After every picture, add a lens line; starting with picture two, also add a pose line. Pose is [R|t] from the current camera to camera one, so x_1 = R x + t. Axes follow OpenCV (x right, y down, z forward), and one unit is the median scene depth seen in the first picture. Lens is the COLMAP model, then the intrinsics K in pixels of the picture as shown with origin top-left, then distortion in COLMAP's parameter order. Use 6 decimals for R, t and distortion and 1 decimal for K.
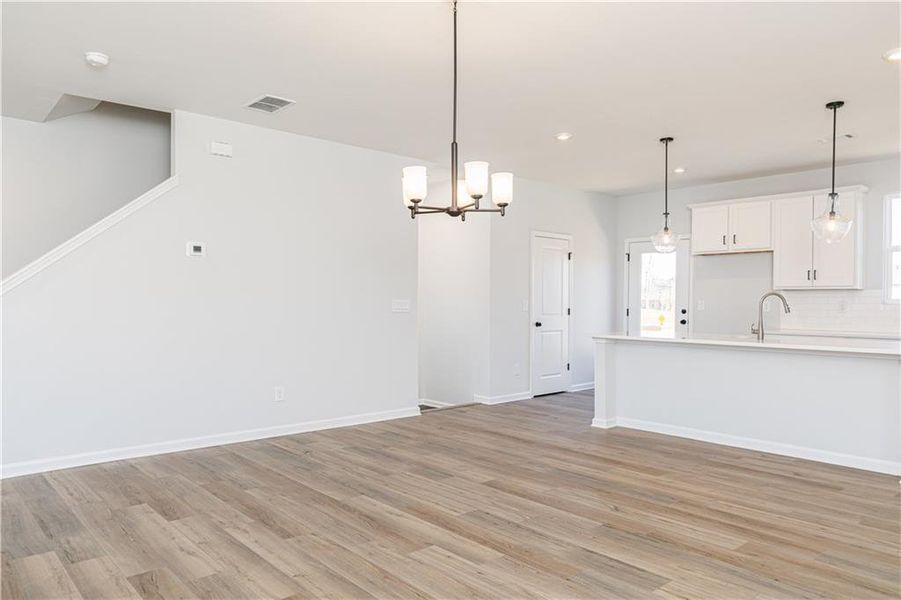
lens RADIAL K [[620.3, 0, 455.0], [0, 620.3, 301.7], [0, 0, 1]] dist [0.006049, -0.001054]
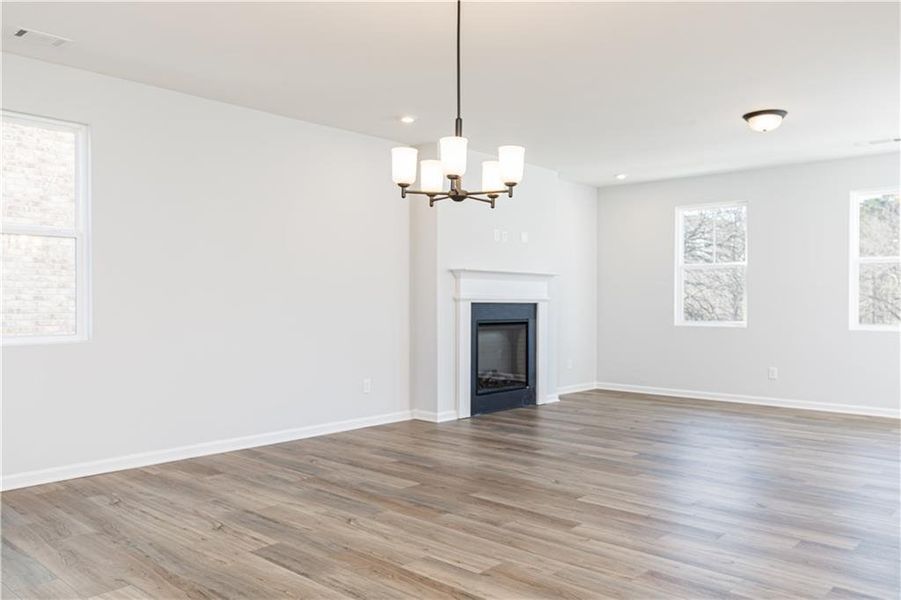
lens RADIAL K [[702.0, 0, 450.5], [0, 702.0, 300.0], [0, 0, 1]] dist [0.018948, -0.000649]
pose [[-0.995294, -0.007197, -0.096630, 0.098536], [-0.007329, 0.999973, 0.001017, 0.002386], [0.096620, 0.001720, -0.995320, 1.851022]]
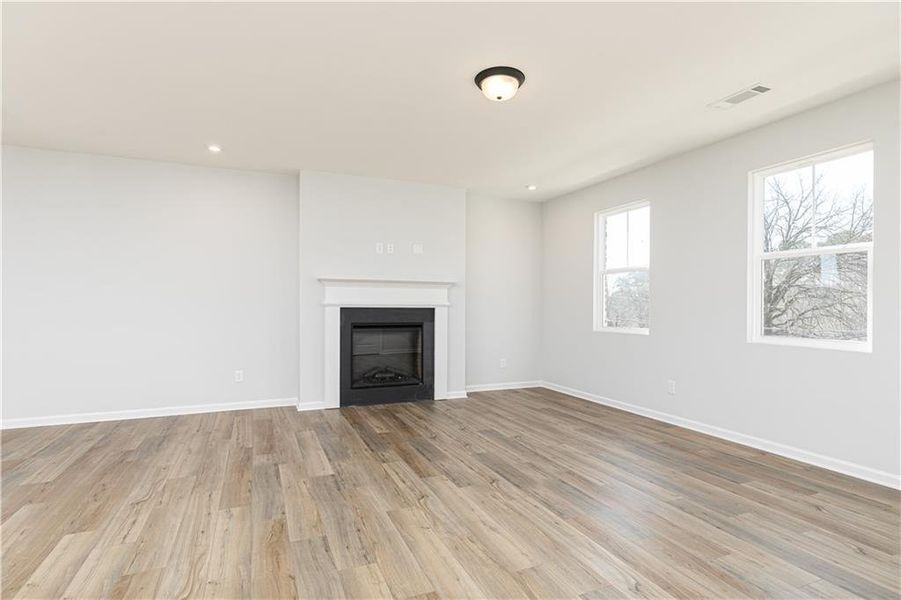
lens RADIAL K [[453.0, 0, 448.9], [0, 453.0, 308.3], [0, 0, 1]] dist [0.002235, 0.000043]
pose [[-0.946591, -0.009328, 0.322302, -1.049092], [-0.006136, 0.999922, 0.010918, -0.005378], [-0.322379, 0.008357, -0.946574, 1.086438]]
